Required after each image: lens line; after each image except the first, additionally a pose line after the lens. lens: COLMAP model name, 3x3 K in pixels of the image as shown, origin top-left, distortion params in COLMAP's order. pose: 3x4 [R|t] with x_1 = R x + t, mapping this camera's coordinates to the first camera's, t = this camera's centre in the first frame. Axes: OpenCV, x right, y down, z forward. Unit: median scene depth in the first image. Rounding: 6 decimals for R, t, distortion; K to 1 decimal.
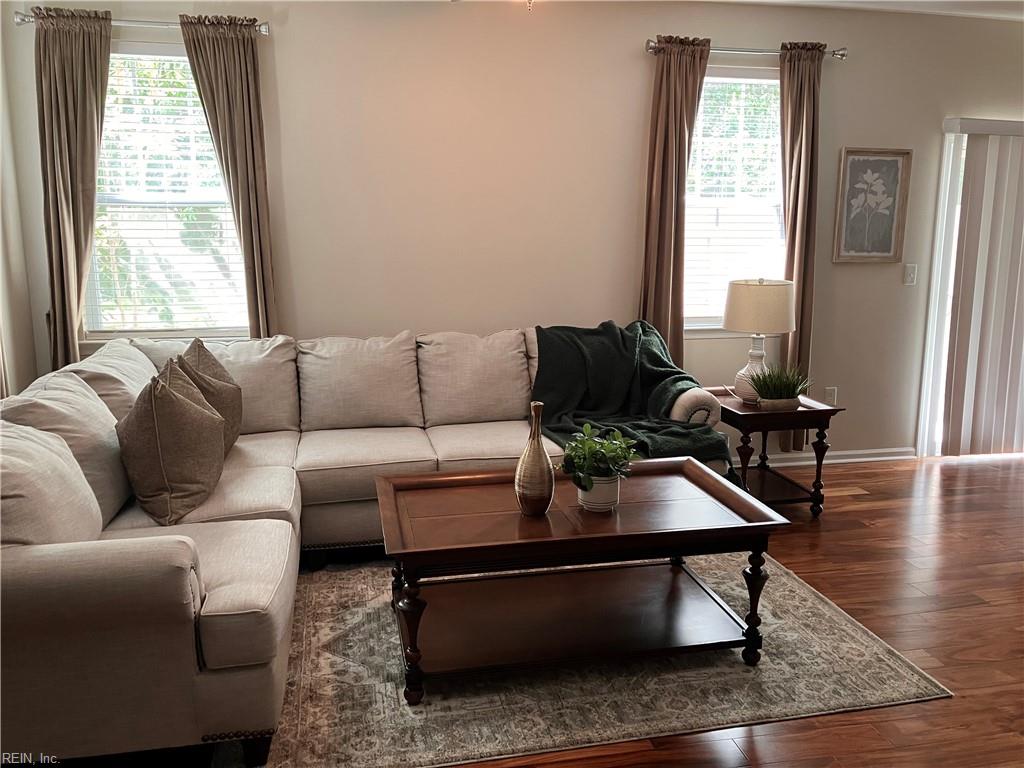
lens RADIAL K [[831.8, 0, 512.3], [0, 831.8, 380.1], [0, 0, 1]] dist [-0.005502, -0.002958]
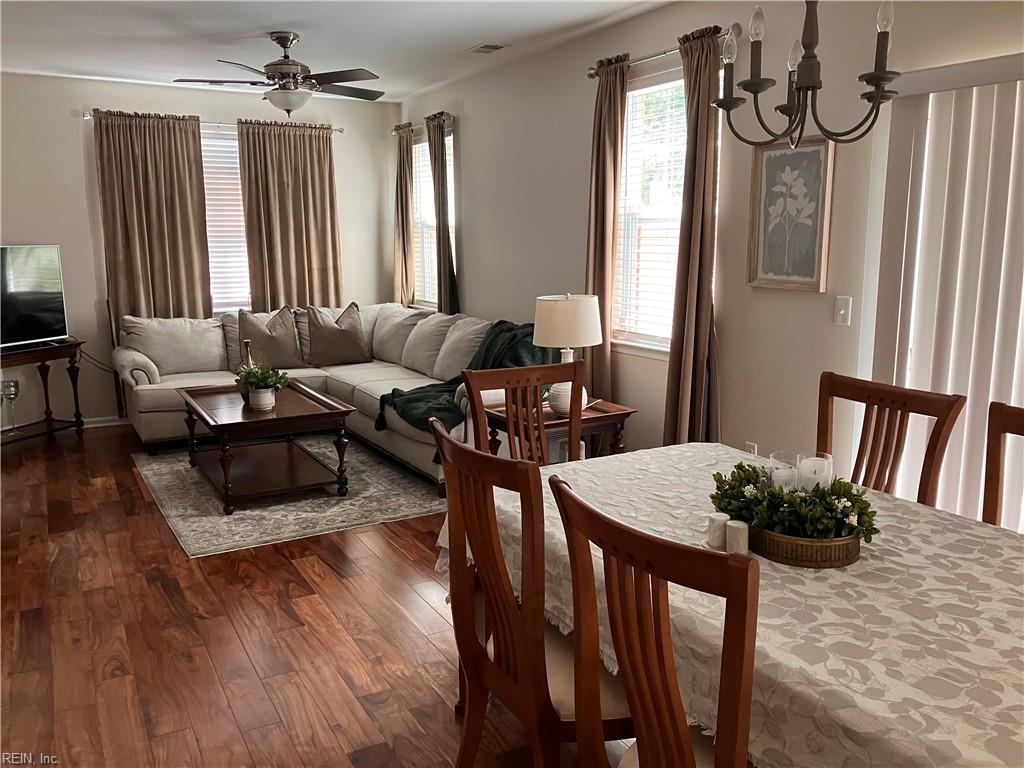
lens RADIAL K [[831.8, 0, 512.1], [0, 831.8, 387.1], [0, 0, 1]] dist [-0.005502, -0.002958]
pose [[0.312259, 0.169026, -0.934839, 1.086886], [-0.162314, 0.979067, 0.122806, -0.107791], [0.936028, 0.113390, 0.333158, 0.530212]]
